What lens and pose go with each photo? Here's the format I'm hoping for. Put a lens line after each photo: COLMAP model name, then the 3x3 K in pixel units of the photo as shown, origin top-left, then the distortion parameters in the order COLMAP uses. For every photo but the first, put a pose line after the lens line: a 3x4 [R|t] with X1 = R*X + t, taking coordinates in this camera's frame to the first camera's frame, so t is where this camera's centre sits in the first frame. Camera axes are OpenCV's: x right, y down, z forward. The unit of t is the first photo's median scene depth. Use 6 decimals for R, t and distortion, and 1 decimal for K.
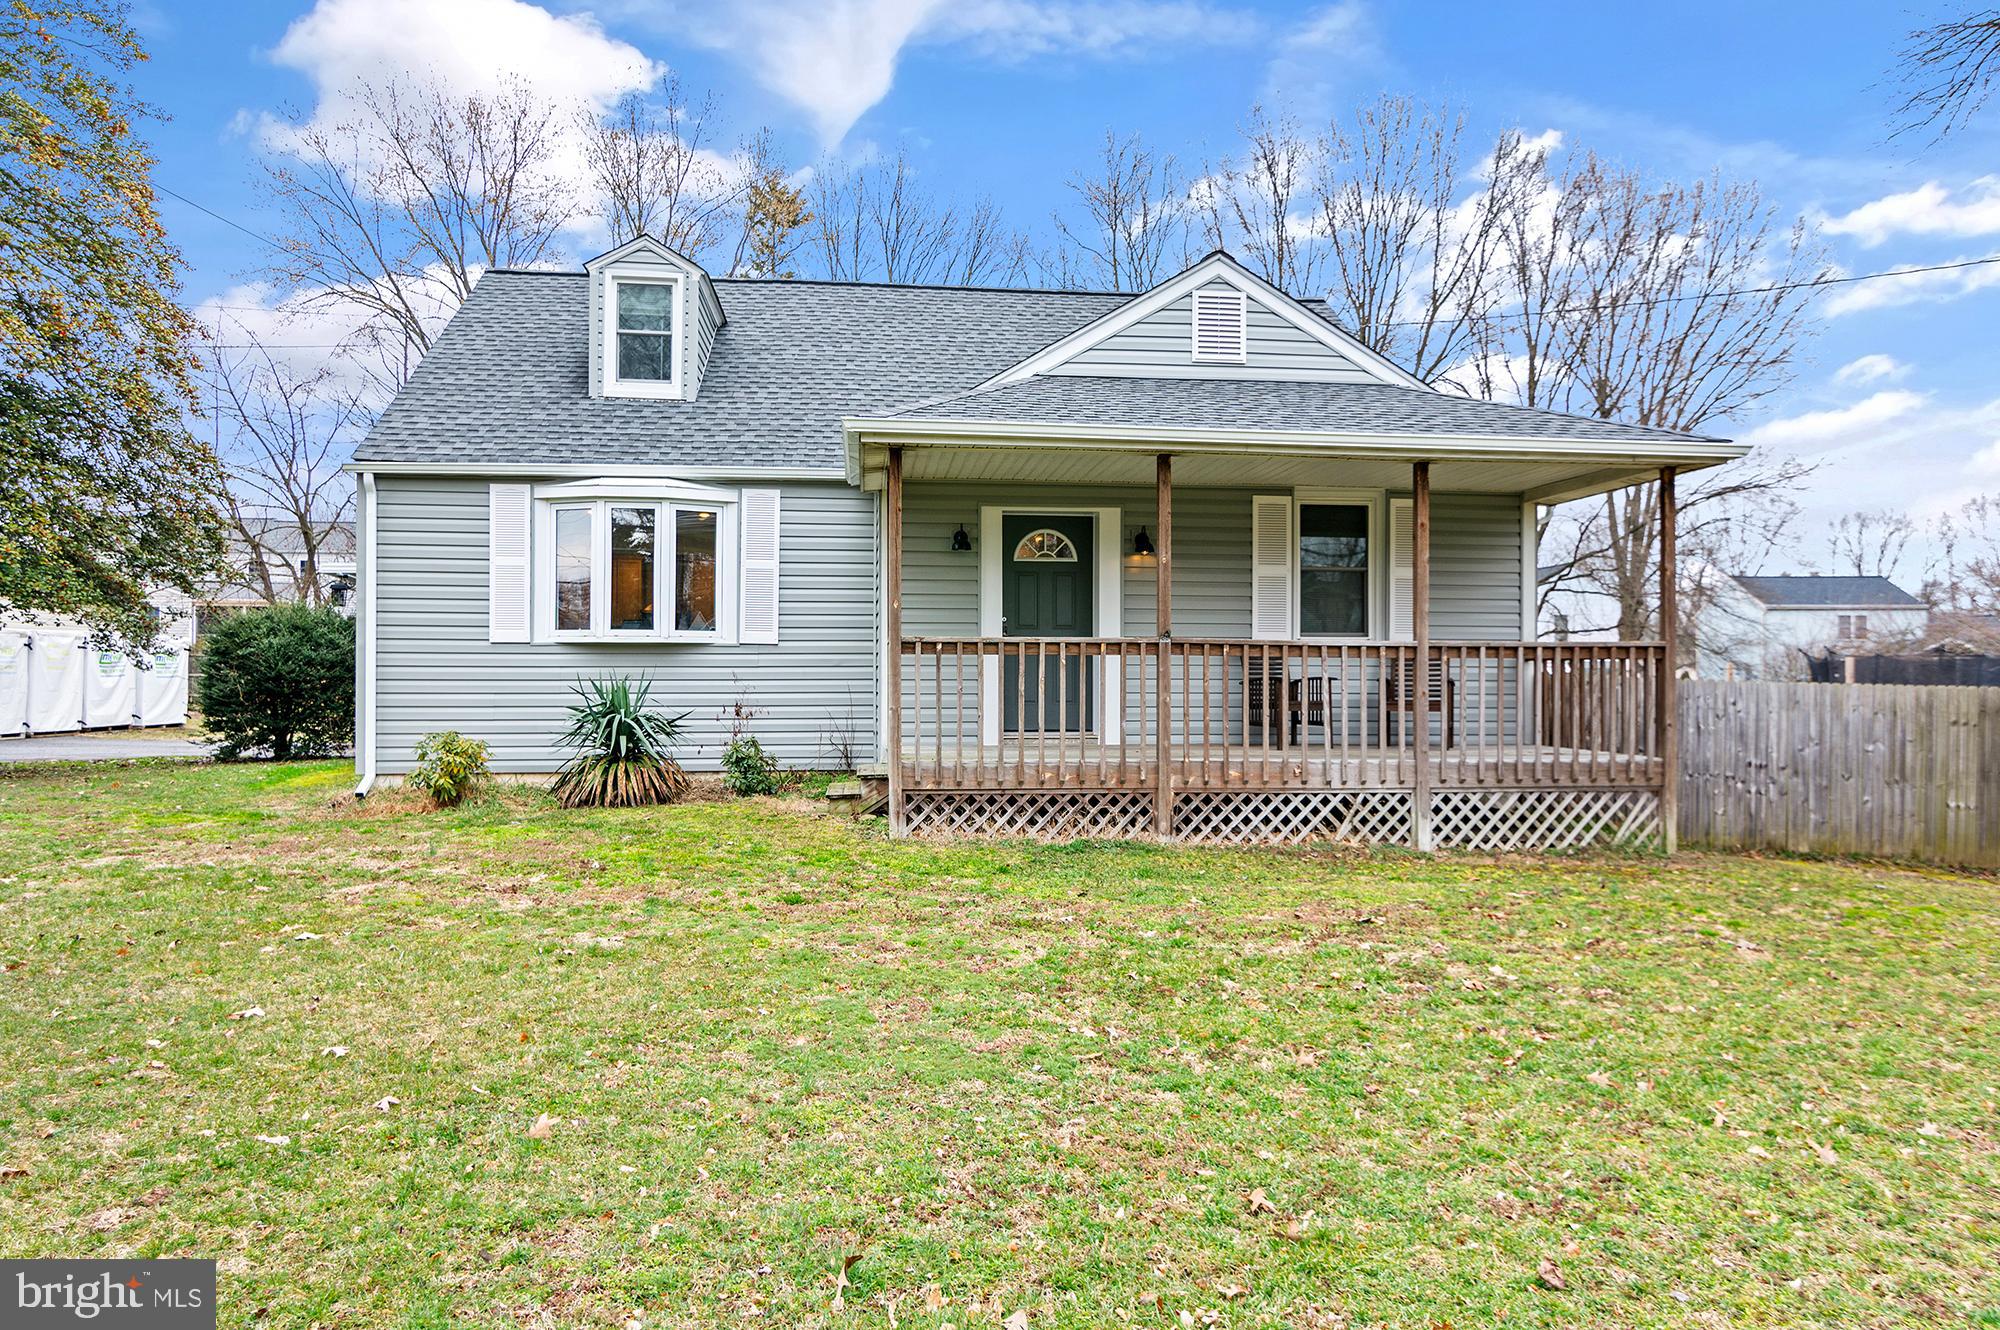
lens RADIAL K [[1155.9, 0, 982.1], [0, 1155.9, 678.3], [0, 0, 1]] dist [-0.017245, -0.001847]
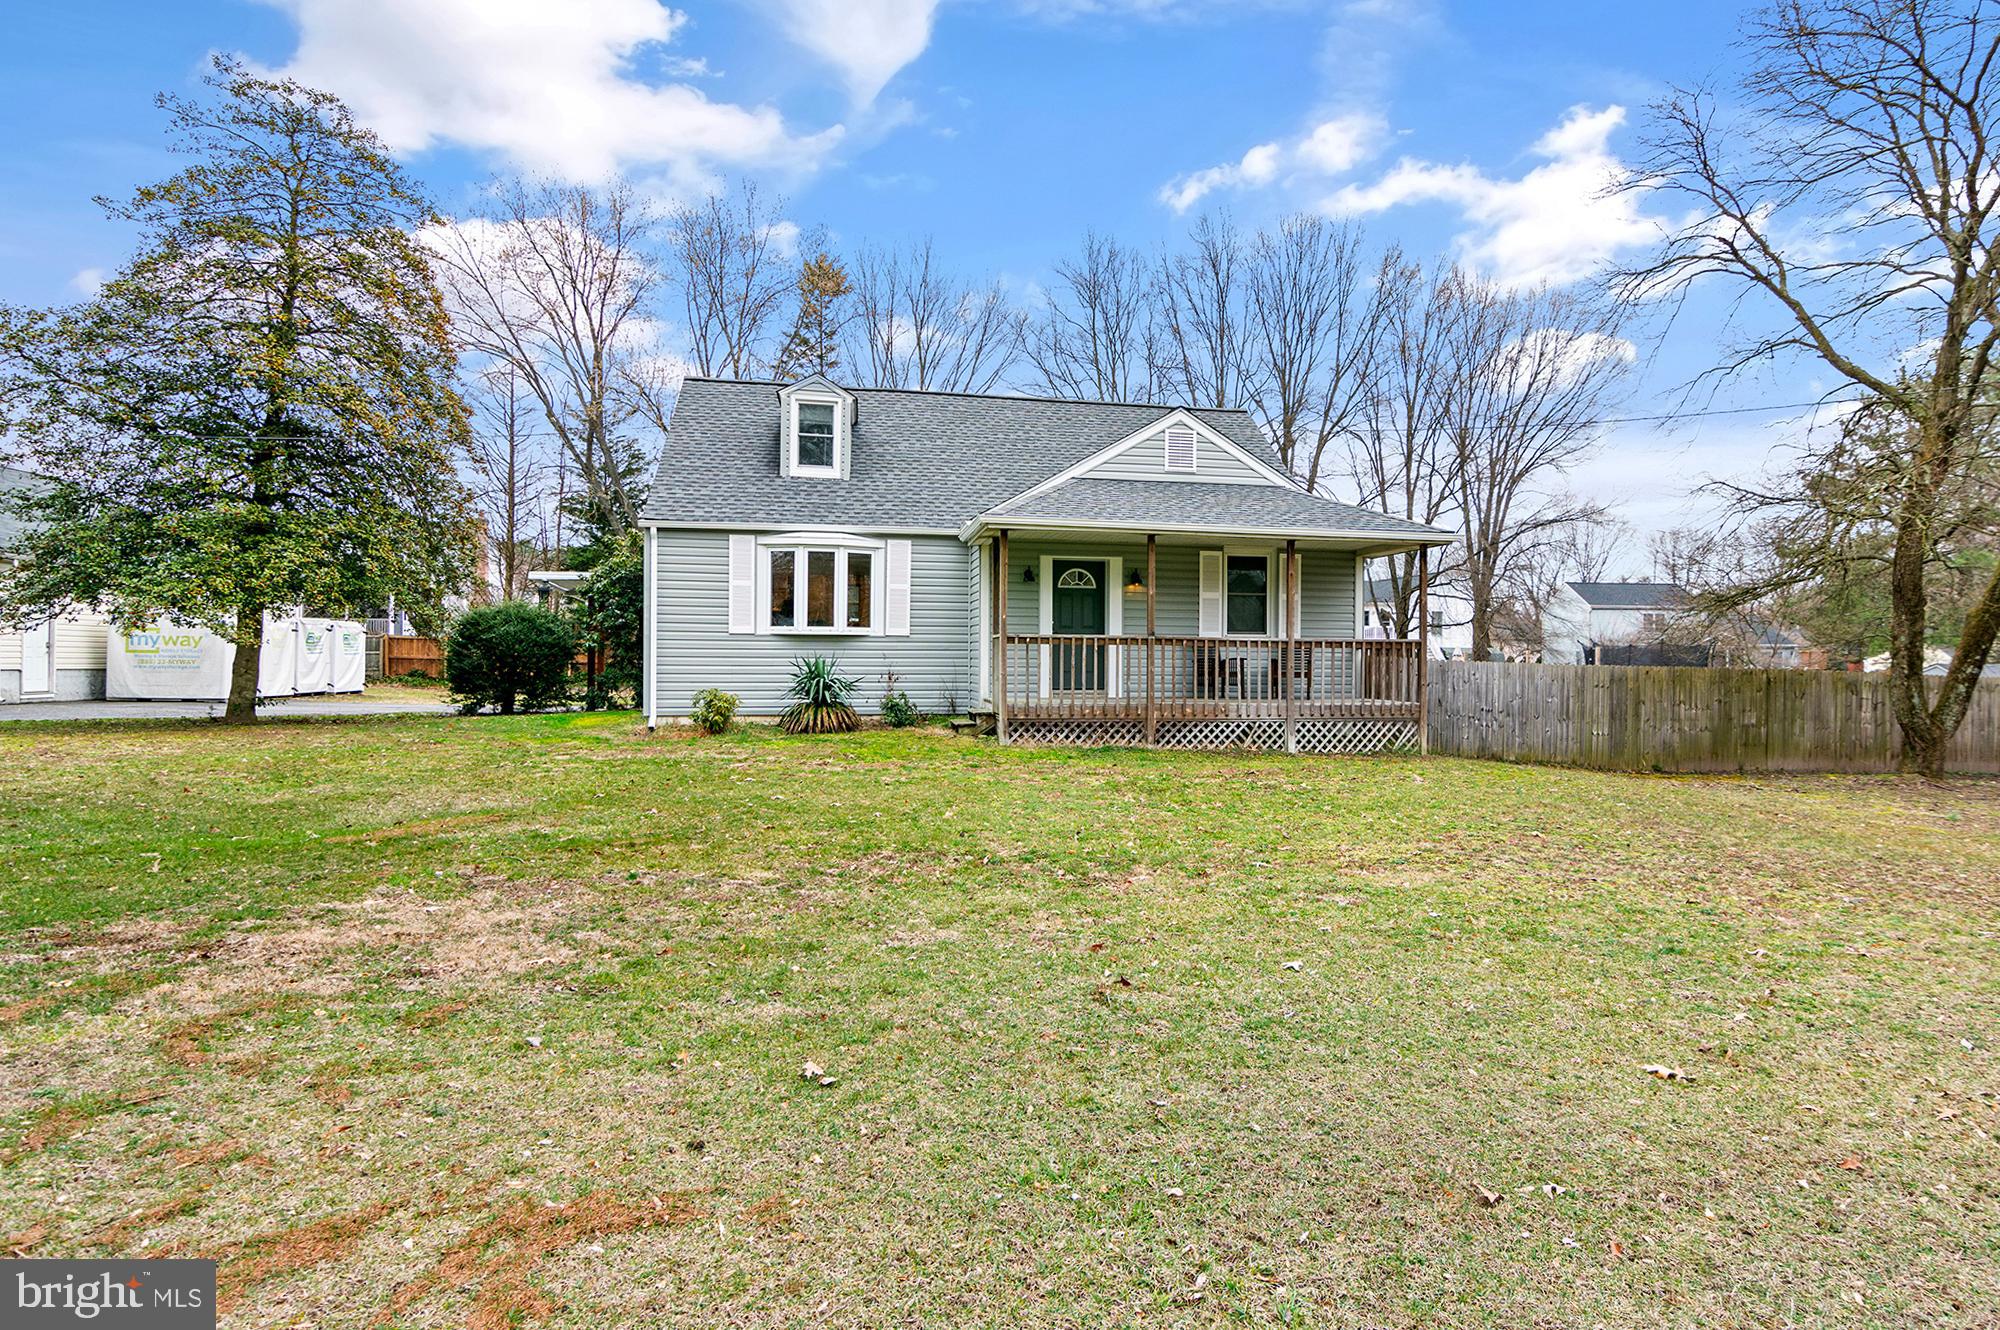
lens RADIAL K [[1081.6, 0, 1014.4], [0, 1081.6, 655.7], [0, 0, 1]] dist [-0.002299, -0.002955]
pose [[0.998089, 0.005556, 0.061539, -0.132628], [-0.005358, 0.999980, -0.003377, 0.002488], [-0.061556, 0.003041, 0.998099, -0.562582]]
